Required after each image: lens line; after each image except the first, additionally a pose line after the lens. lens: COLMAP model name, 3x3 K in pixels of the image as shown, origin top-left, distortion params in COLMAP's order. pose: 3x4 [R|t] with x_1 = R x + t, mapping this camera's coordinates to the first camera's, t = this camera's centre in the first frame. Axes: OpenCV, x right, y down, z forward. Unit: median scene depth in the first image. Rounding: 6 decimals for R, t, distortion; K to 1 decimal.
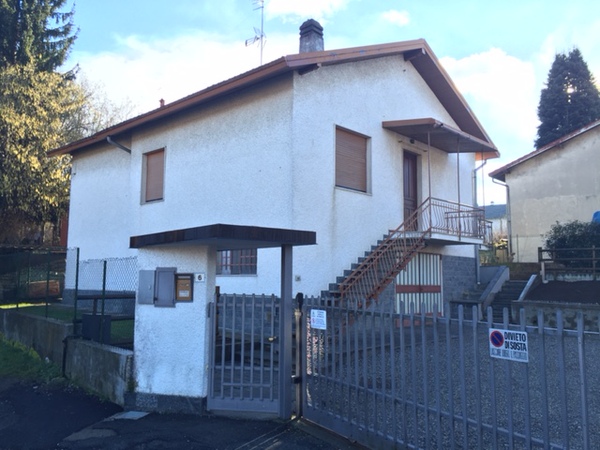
lens RADIAL K [[510.1, 0, 299.6], [0, 510.1, 224.5], [0, 0, 1]] dist [0.081314, -0.110143]
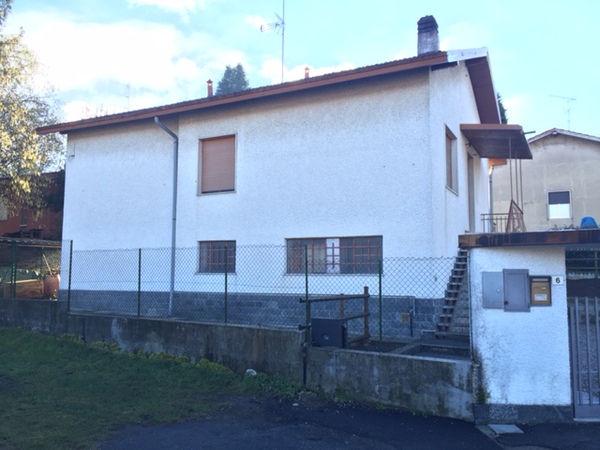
lens RADIAL K [[510.1, 0, 298.5], [0, 510.1, 225.7], [0, 0, 1]] dist [0.081314, -0.110143]
pose [[0.963398, 0.024804, 0.266924, -0.436498], [-0.027393, 0.999607, 0.005981, 0.004866], [-0.266670, -0.013074, 0.963699, 0.098639]]
